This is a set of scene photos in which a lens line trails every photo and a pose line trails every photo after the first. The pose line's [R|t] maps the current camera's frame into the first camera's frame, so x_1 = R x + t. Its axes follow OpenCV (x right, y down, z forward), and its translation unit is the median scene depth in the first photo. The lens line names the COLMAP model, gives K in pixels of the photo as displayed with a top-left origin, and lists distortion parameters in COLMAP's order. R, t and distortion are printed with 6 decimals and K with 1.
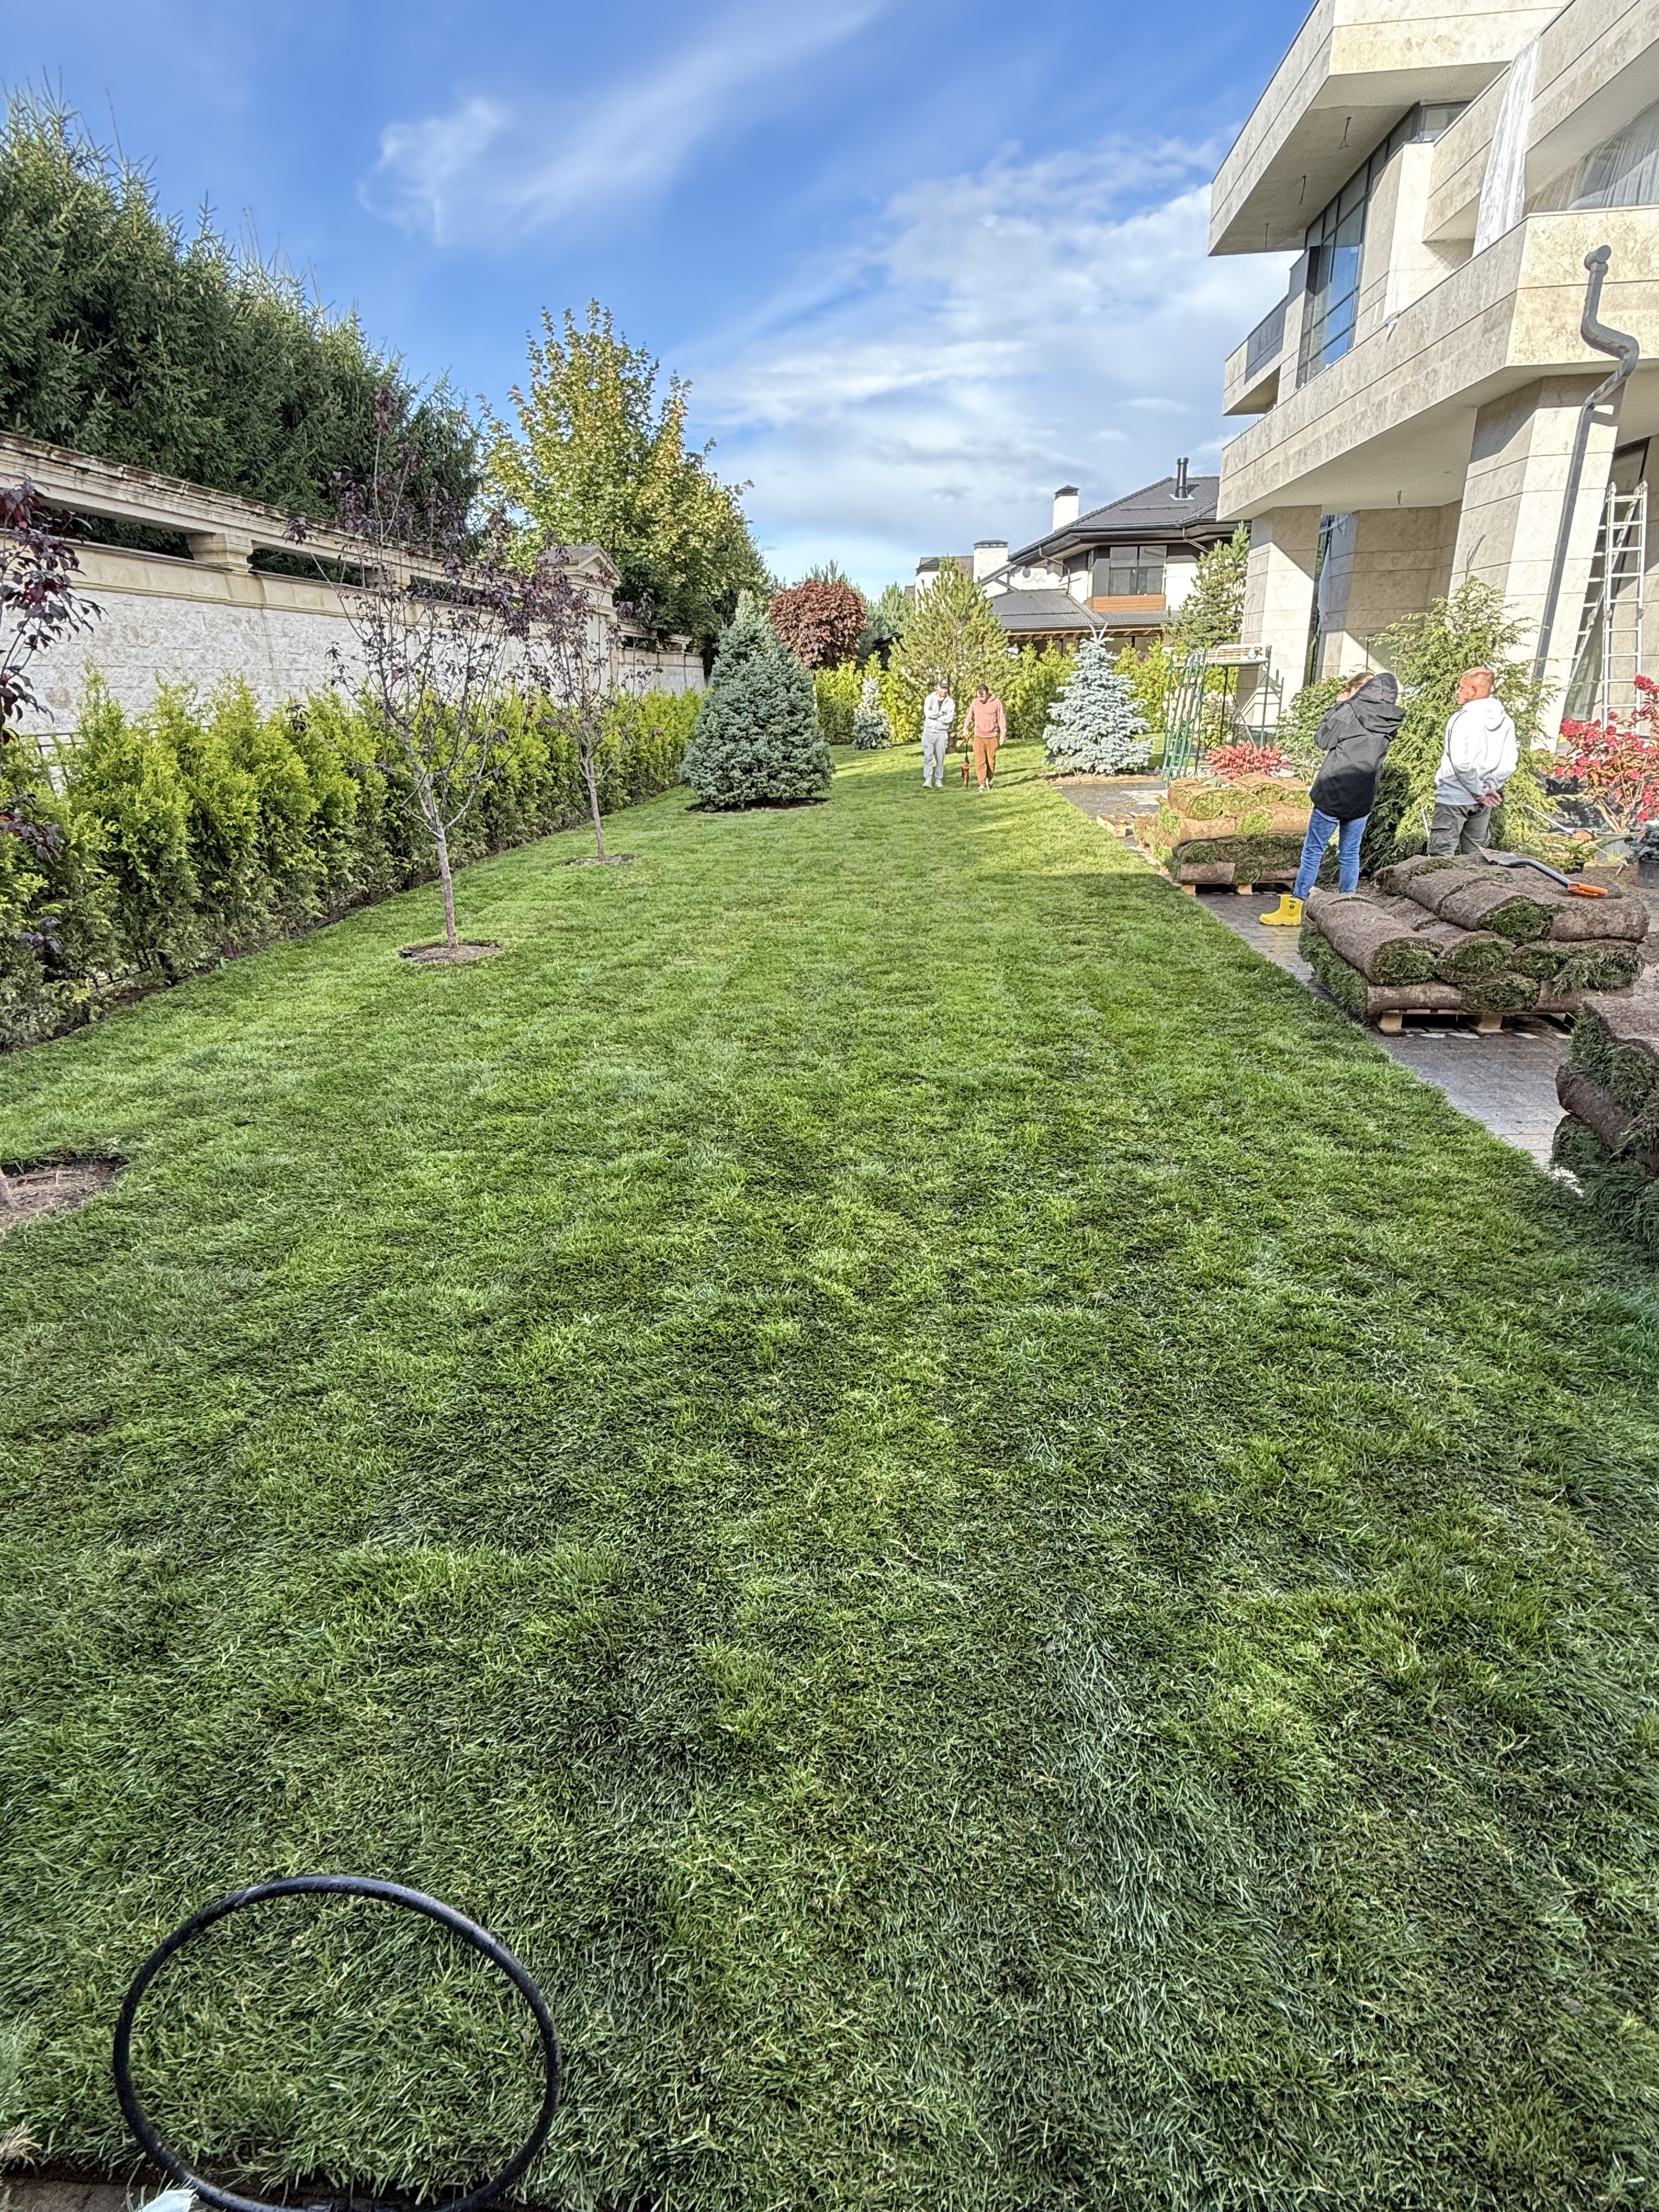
lens RADIAL K [[1084.5, 0, 829.5], [0, 1084.5, 1106.0], [0, 0, 1]] dist [-0.001686, 0.000699]
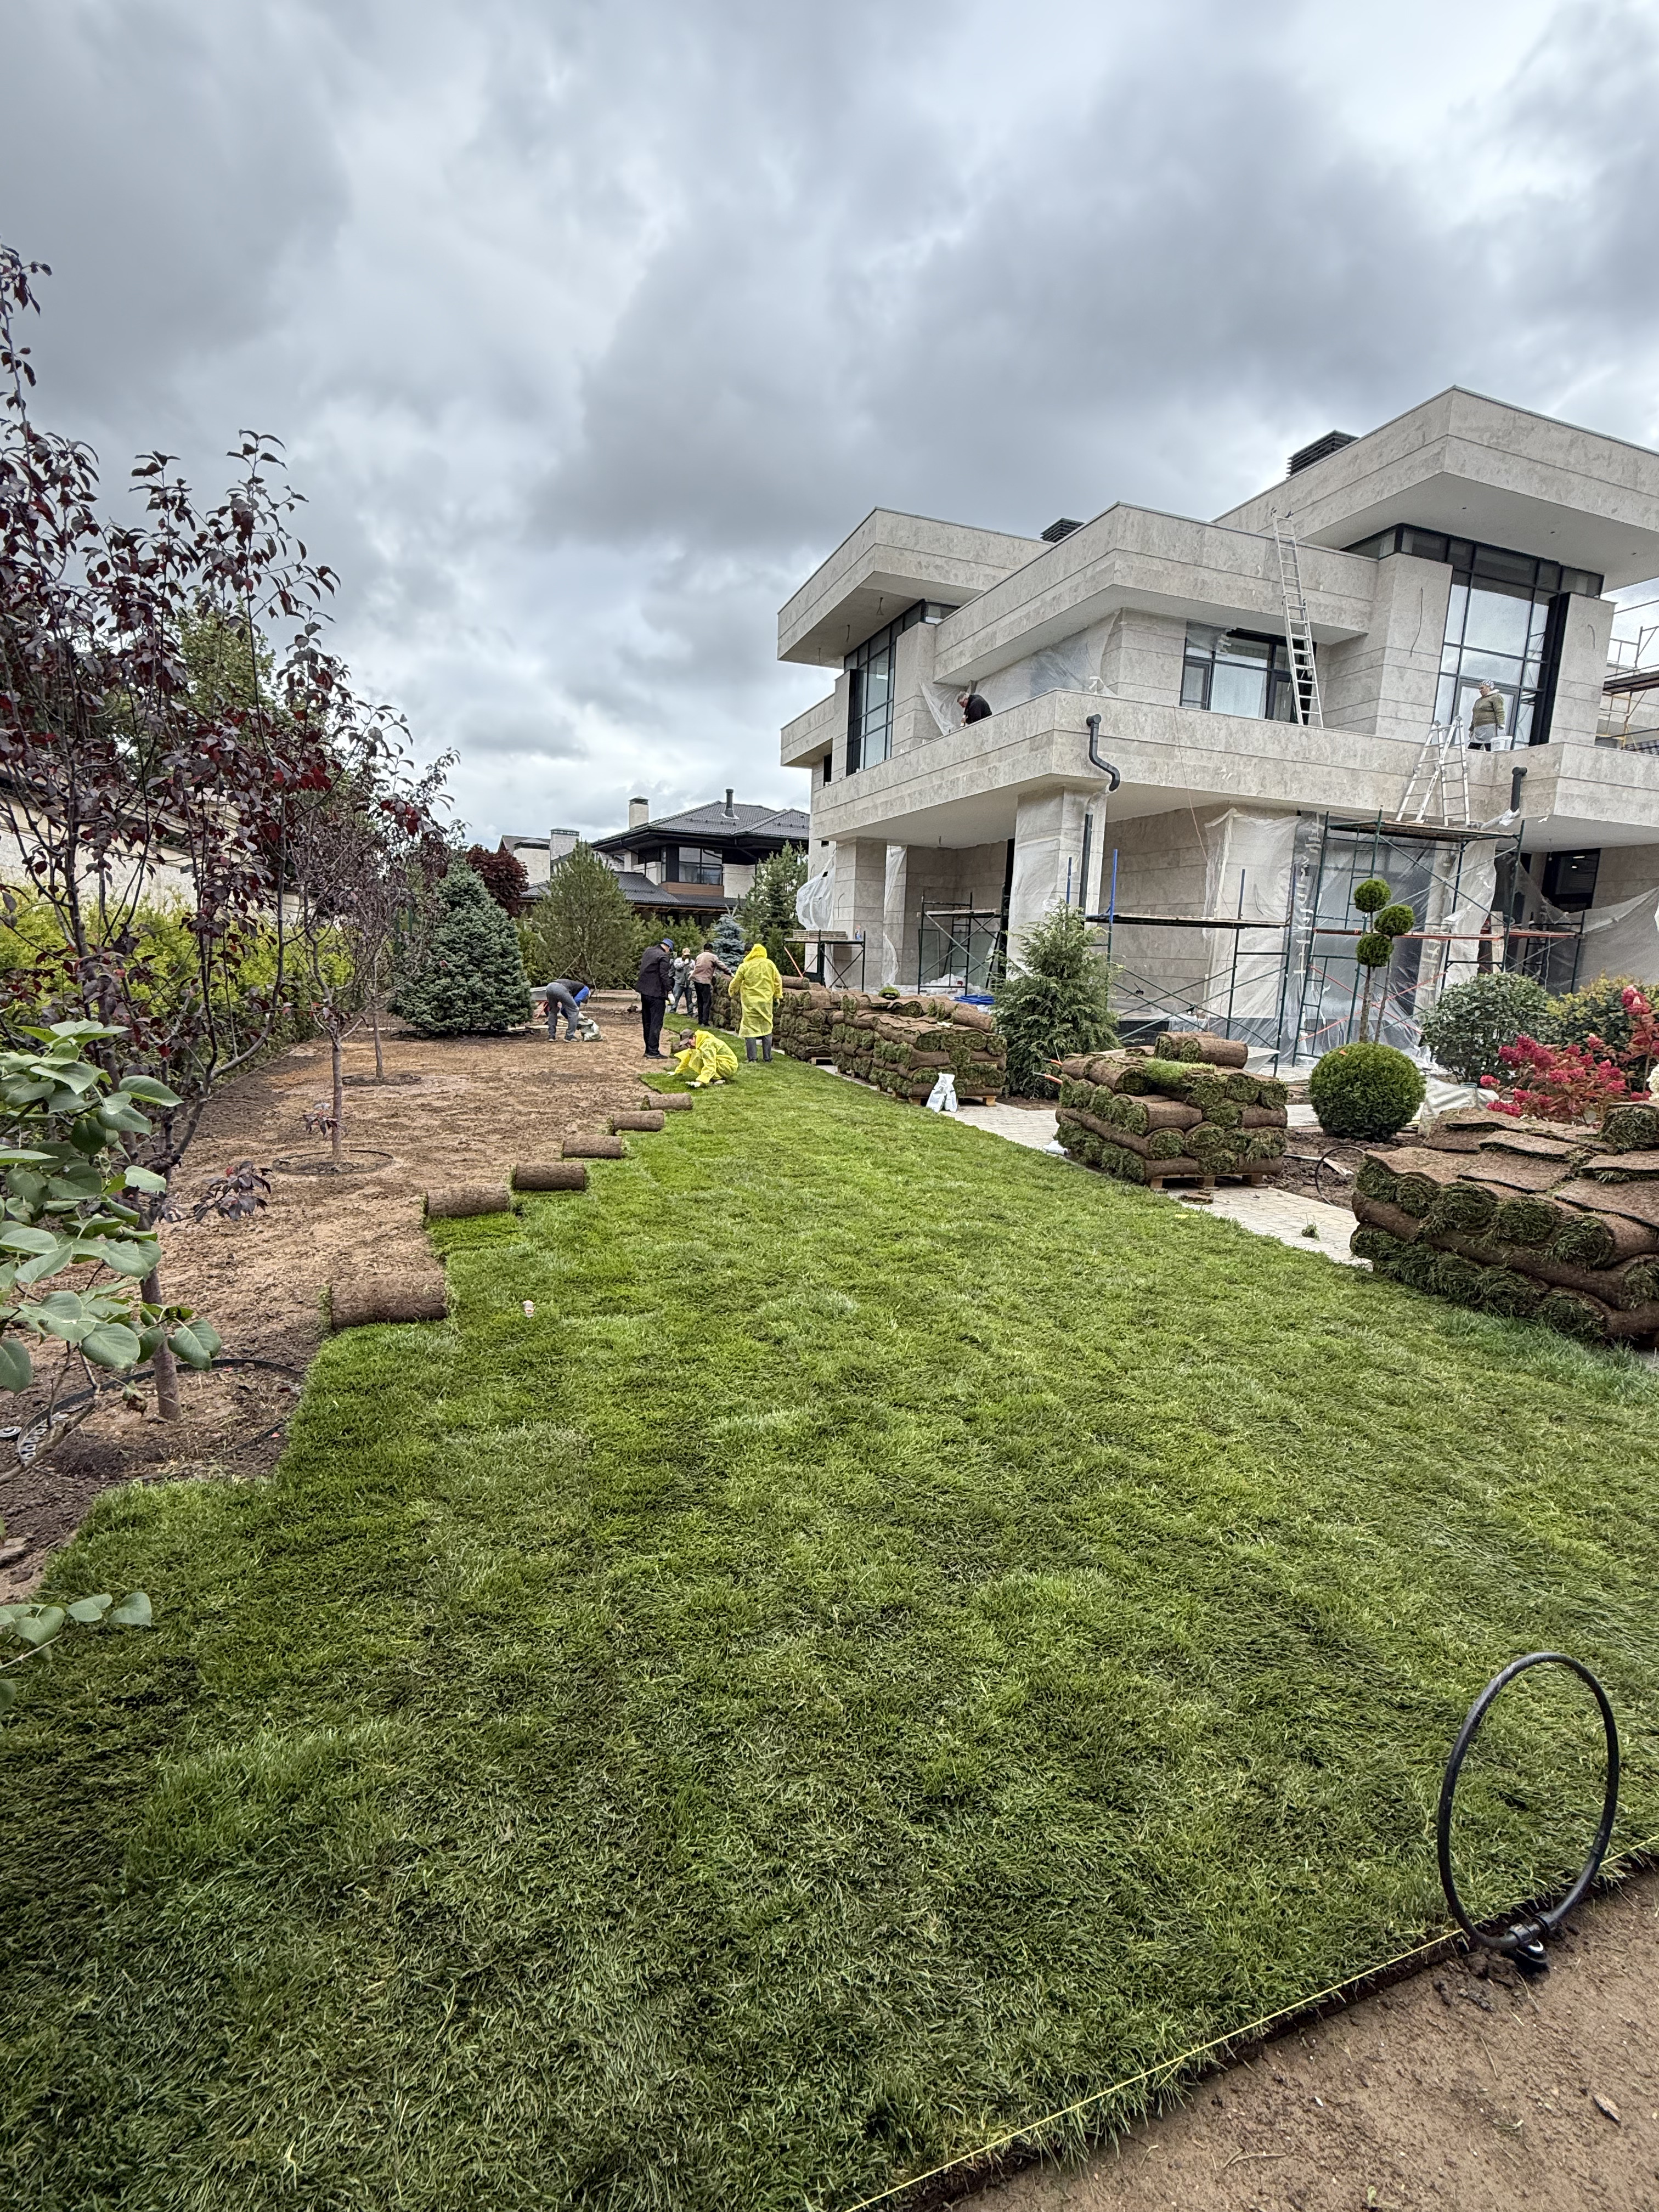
lens RADIAL K [[967.7, 0, 829.5], [0, 967.7, 1106.0], [0, 0, 1]] dist [0.001410, 0.000149]
pose [[0.909177, 0.002874, 0.416400, -0.146071], [0.083868, 0.978221, -0.189870, 0.009970], [-0.407877, 0.207548, 0.889135, 0.000397]]
